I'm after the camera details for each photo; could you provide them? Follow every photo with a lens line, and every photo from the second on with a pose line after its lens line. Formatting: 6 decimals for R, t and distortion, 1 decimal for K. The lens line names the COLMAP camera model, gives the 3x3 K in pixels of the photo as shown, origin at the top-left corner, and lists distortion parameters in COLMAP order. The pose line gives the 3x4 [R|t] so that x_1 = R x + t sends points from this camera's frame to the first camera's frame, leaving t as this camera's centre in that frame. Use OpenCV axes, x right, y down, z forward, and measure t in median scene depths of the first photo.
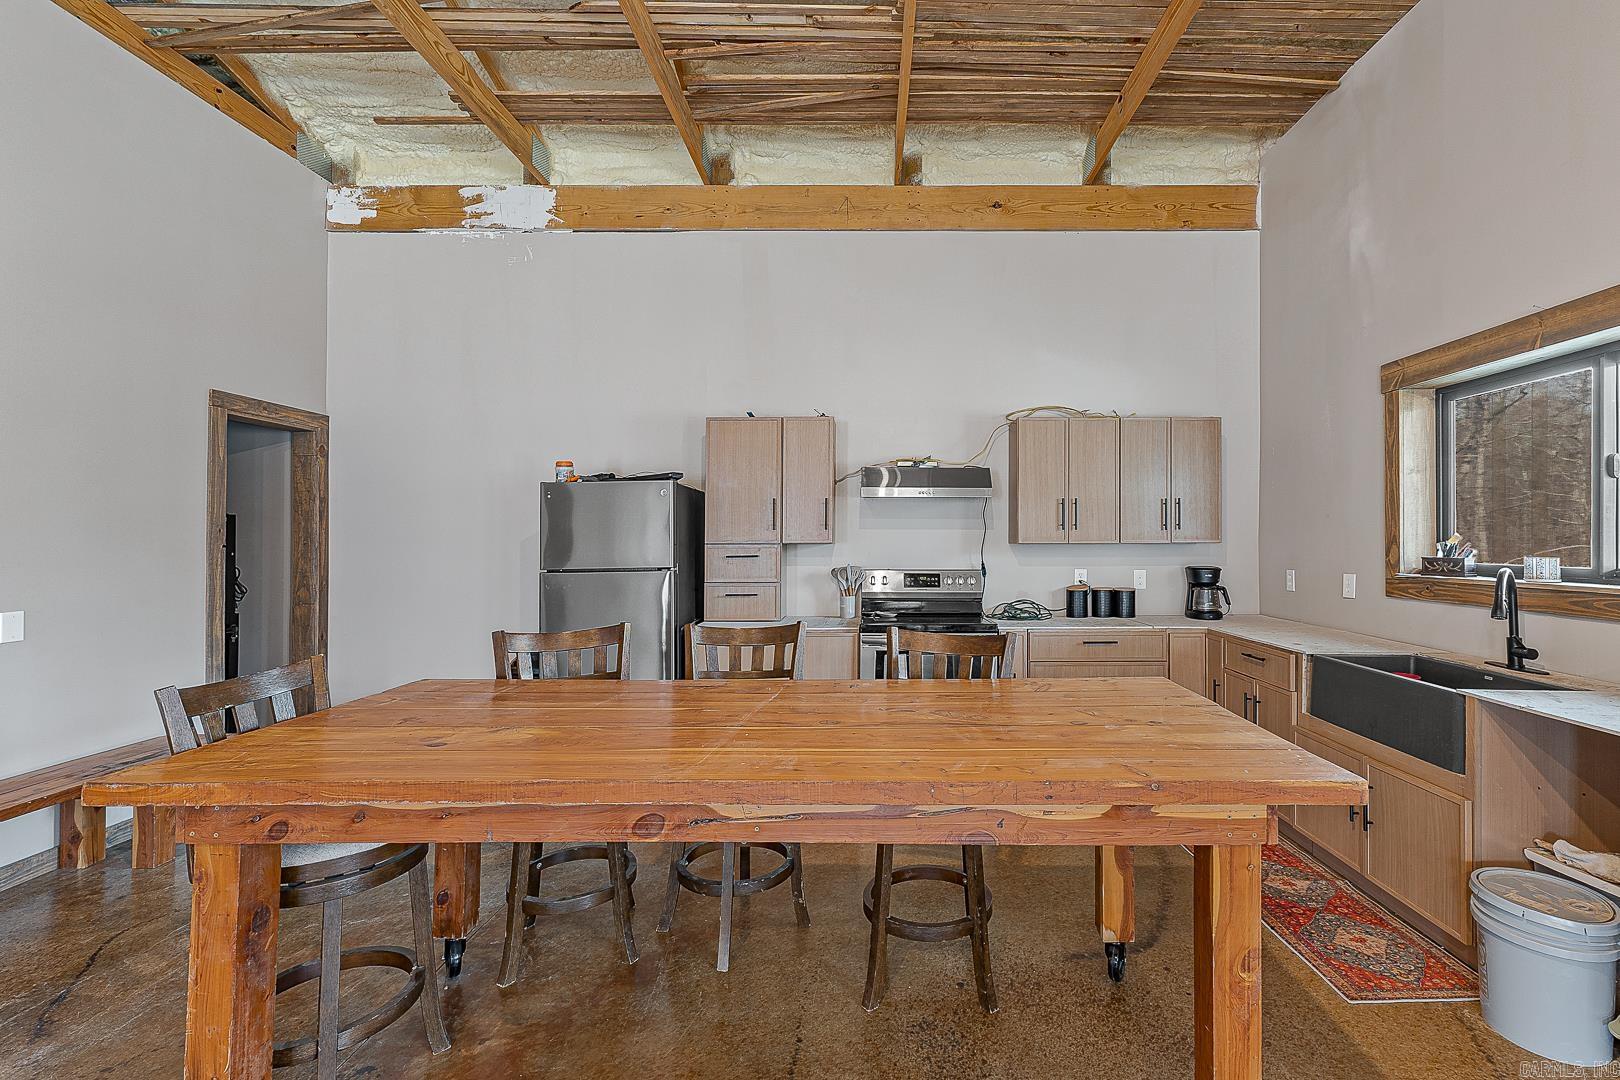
lens RADIAL K [[733.4, 0, 810.0], [0, 733.4, 540.0], [0, 0, 1]] dist [0.000324, 0.000268]
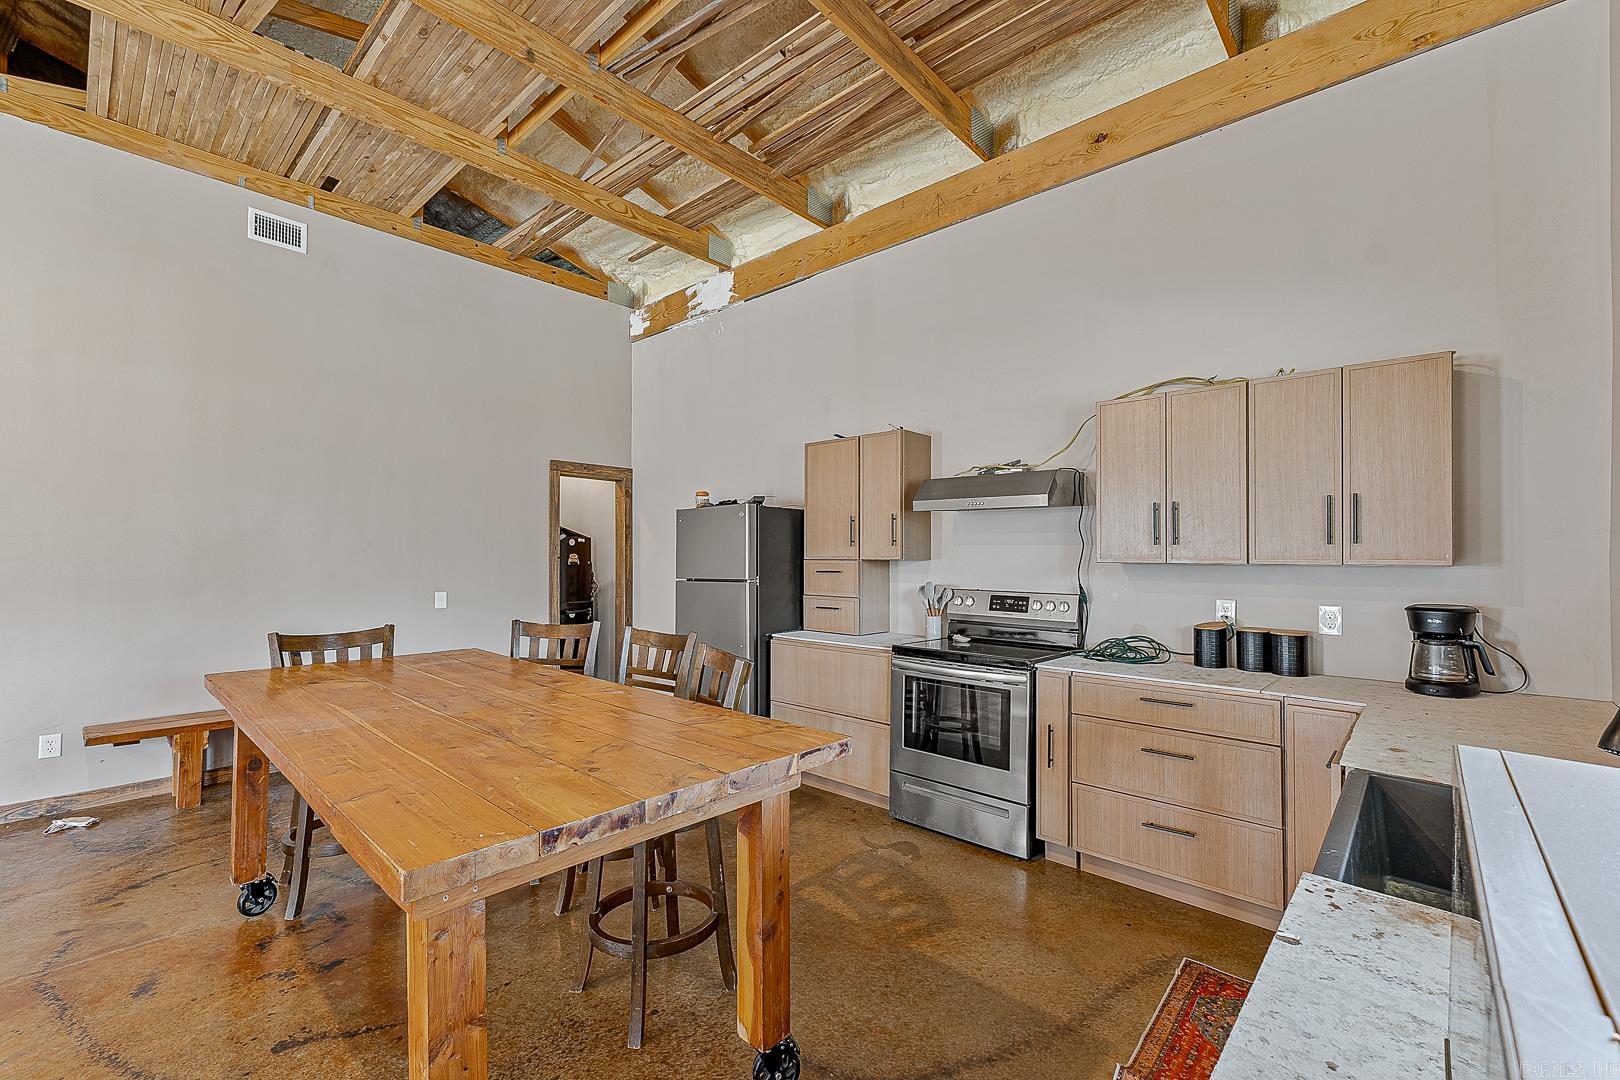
lens RADIAL K [[675.0, 0, 808.7], [0, 675.0, 556.5], [0, 0, 1]] dist [0.000801, 0.000233]
pose [[0.742327, 0.006790, -0.670004, 0.515264], [-0.008188, 0.999966, 0.001062, 0.000122], [0.669988, 0.004698, 0.742357, 0.245698]]
